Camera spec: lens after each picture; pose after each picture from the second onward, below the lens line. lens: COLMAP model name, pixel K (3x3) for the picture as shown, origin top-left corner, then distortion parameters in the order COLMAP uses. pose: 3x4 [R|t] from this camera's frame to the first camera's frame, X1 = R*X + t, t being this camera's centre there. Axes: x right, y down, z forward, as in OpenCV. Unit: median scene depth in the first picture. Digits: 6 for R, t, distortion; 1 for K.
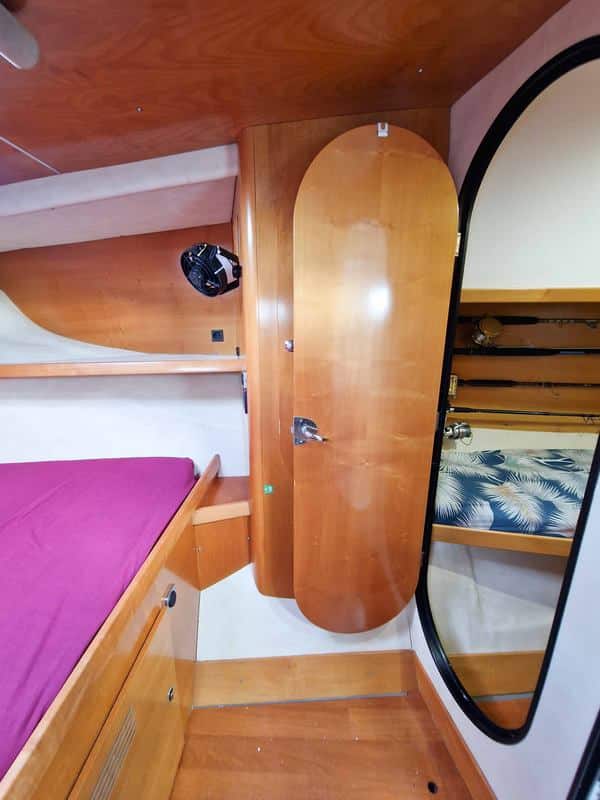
lens RADIAL K [[326.5, 0, 299.0], [0, 326.5, 391.9], [0, 0, 1]] dist [-0.007837, -0.003192]
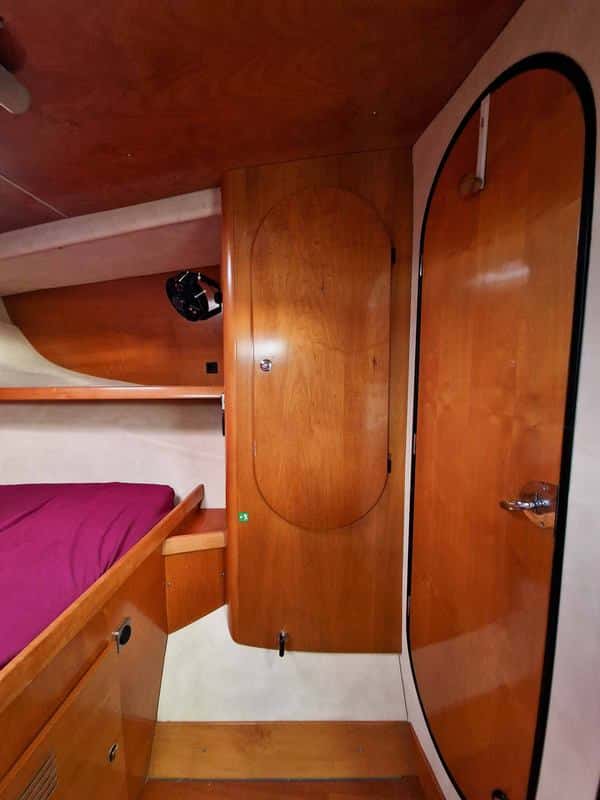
lens RADIAL K [[326.5, 0, 299.1], [0, 326.5, 389.6], [0, 0, 1]] dist [-0.007837, -0.003192]
pose [[0.998673, 0.000748, -0.051486, 0.113460], [-0.008804, 0.987649, -0.156437, 0.078950], [0.050733, 0.156683, 0.986345, 0.020603]]
